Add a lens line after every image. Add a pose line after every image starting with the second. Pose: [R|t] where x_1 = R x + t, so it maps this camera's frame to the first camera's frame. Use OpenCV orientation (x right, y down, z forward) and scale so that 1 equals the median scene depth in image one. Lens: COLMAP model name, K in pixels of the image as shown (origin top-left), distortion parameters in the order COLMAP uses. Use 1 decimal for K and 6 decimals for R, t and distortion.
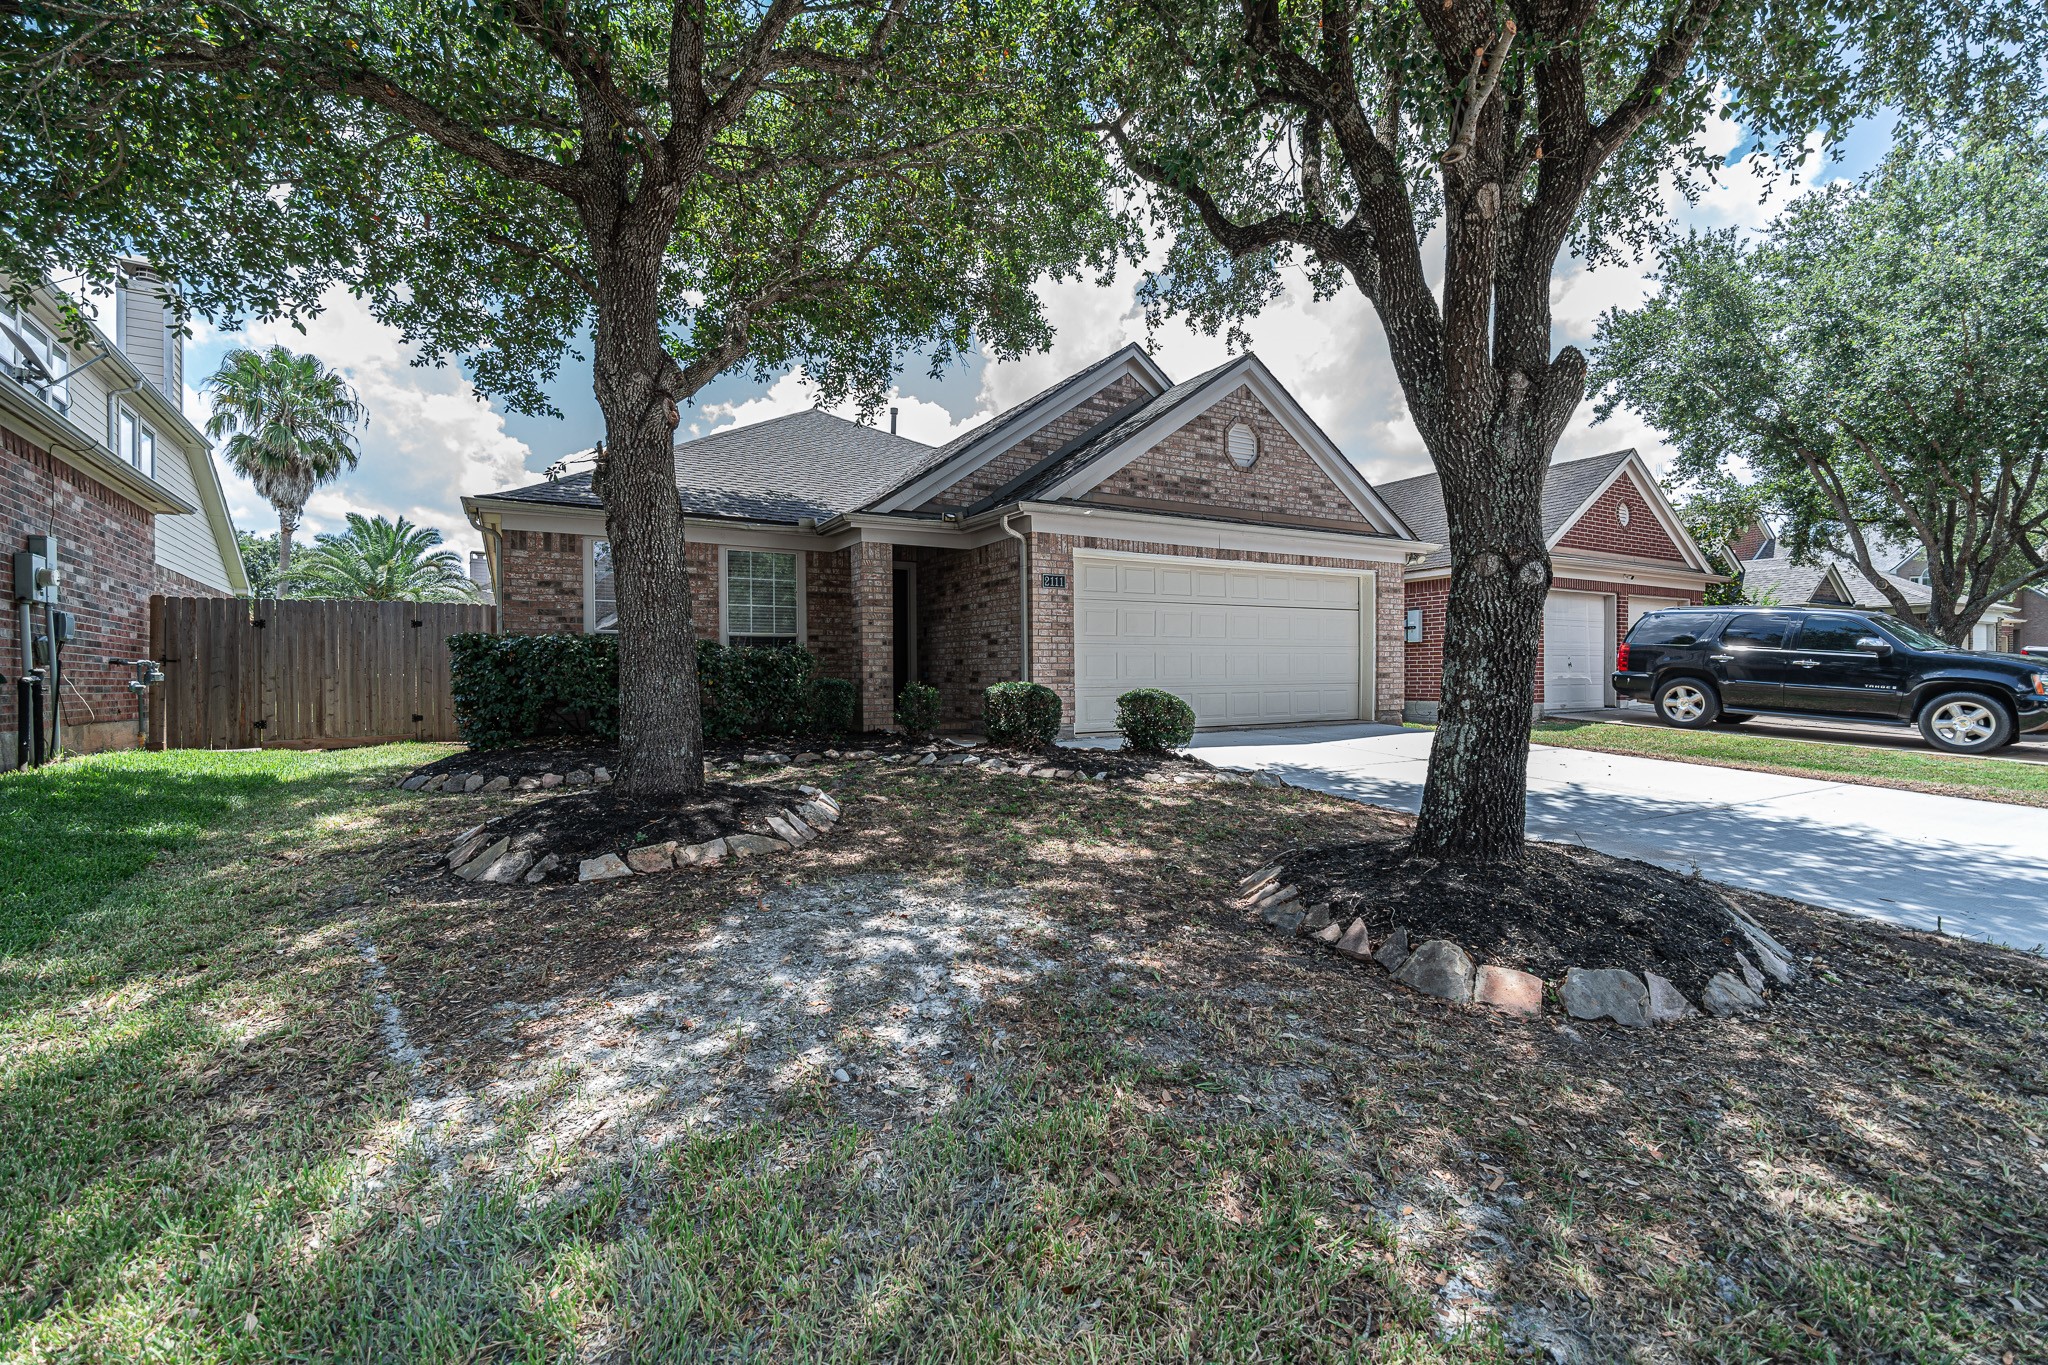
lens RADIAL K [[874.7, 0, 1027.5], [0, 874.7, 681.3], [0, 0, 1]] dist [-0.003001, -0.000214]
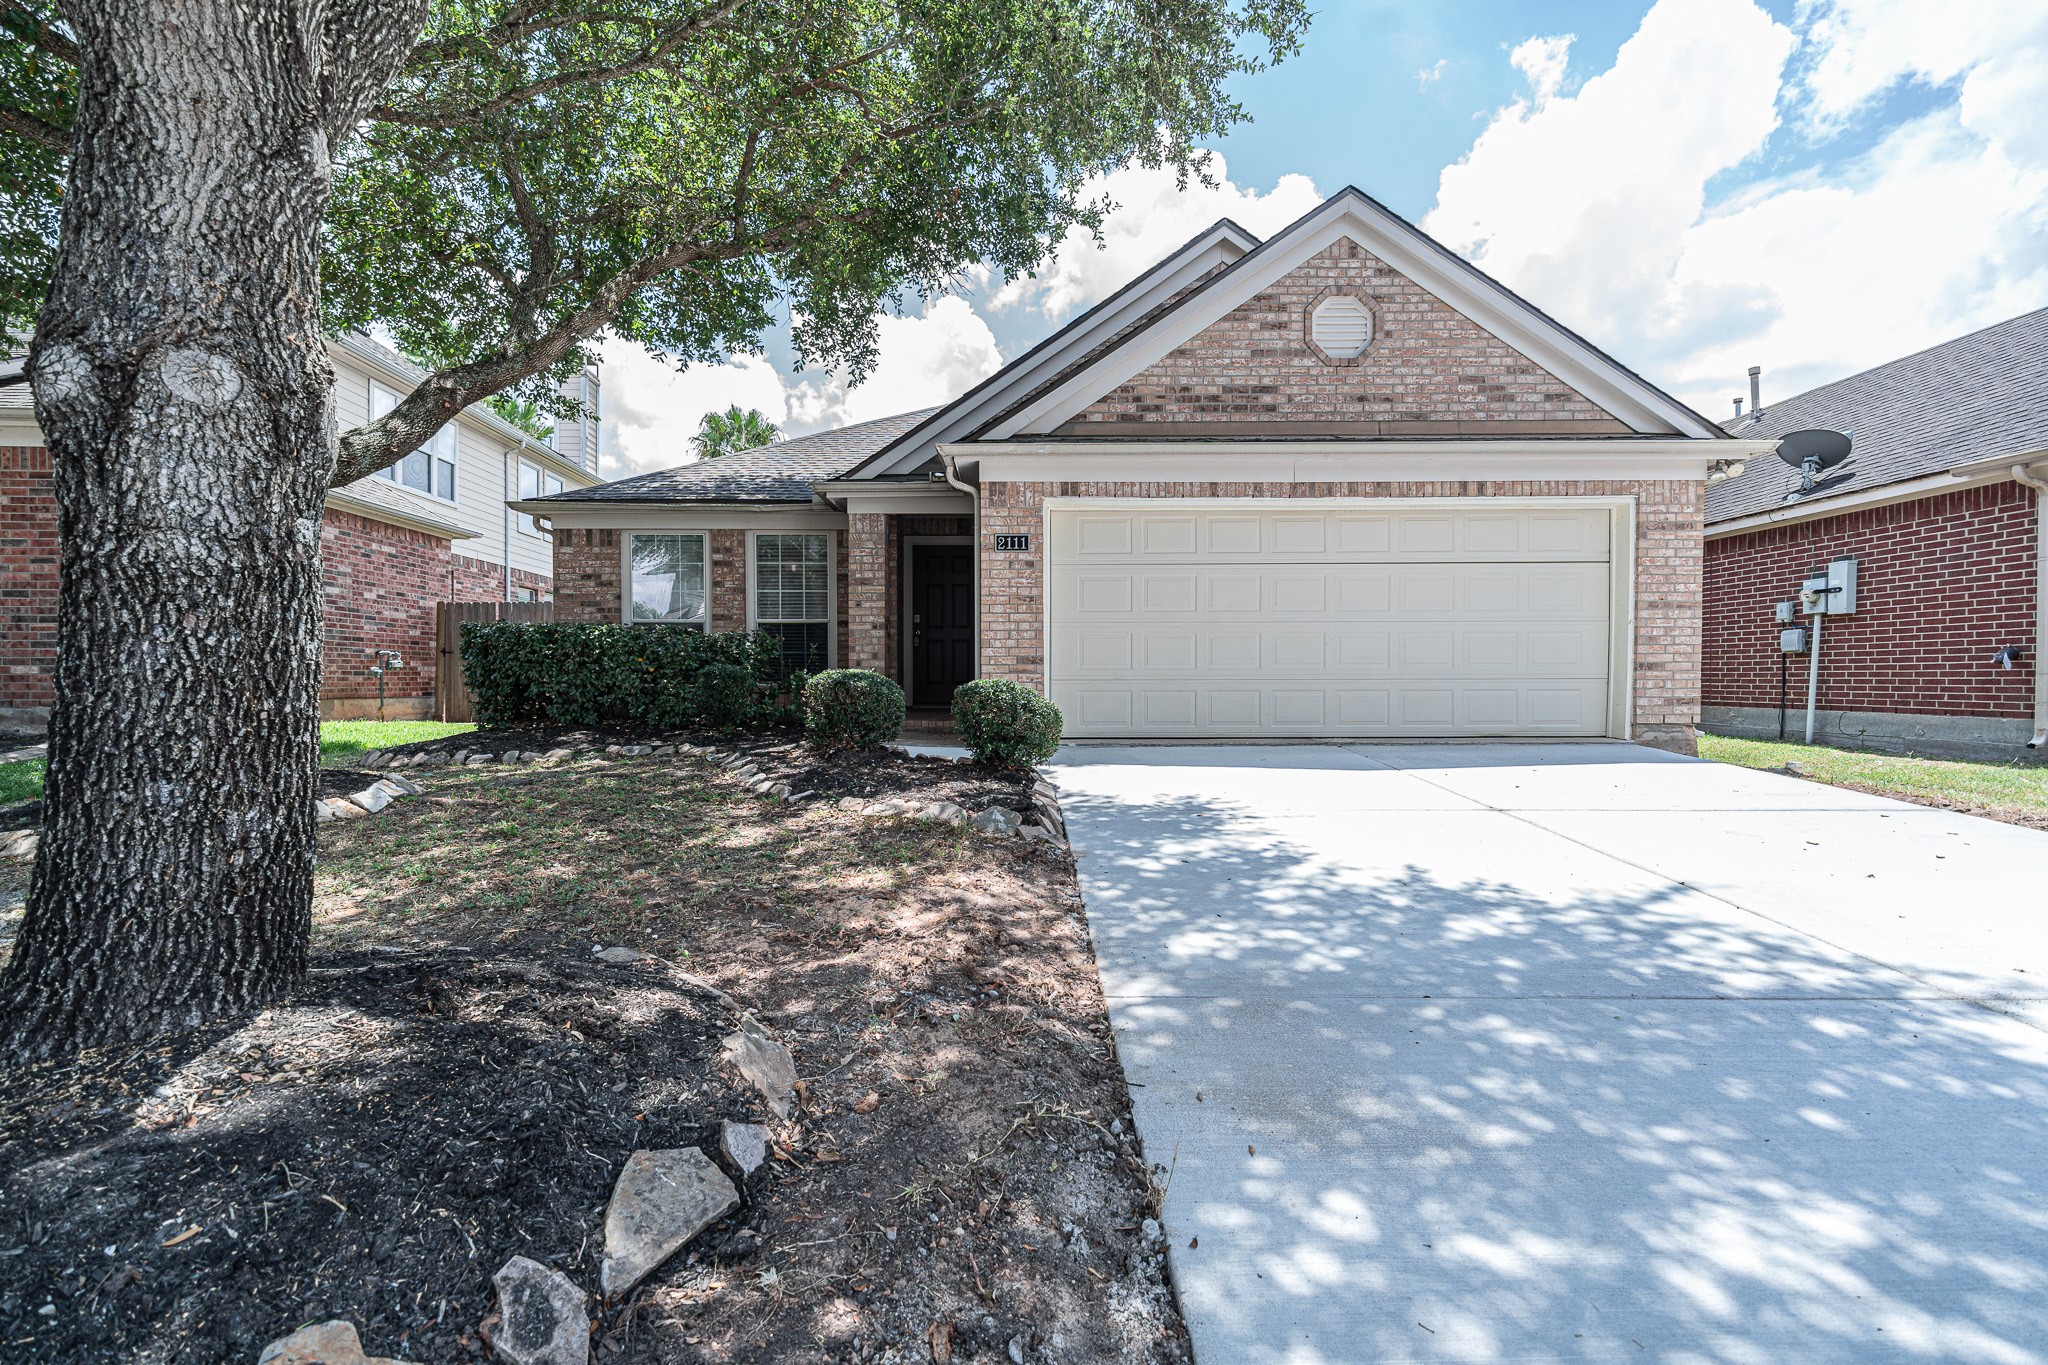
lens RADIAL K [[874.7, 0, 1020.6], [0, 874.7, 686.6], [0, 0, 1]] dist [-0.003001, -0.000214]
pose [[0.865478, 0.013746, -0.500758, 0.403977], [-0.008295, 0.999880, 0.013110, 0.003672], [0.500878, -0.007193, 0.865488, 0.305568]]
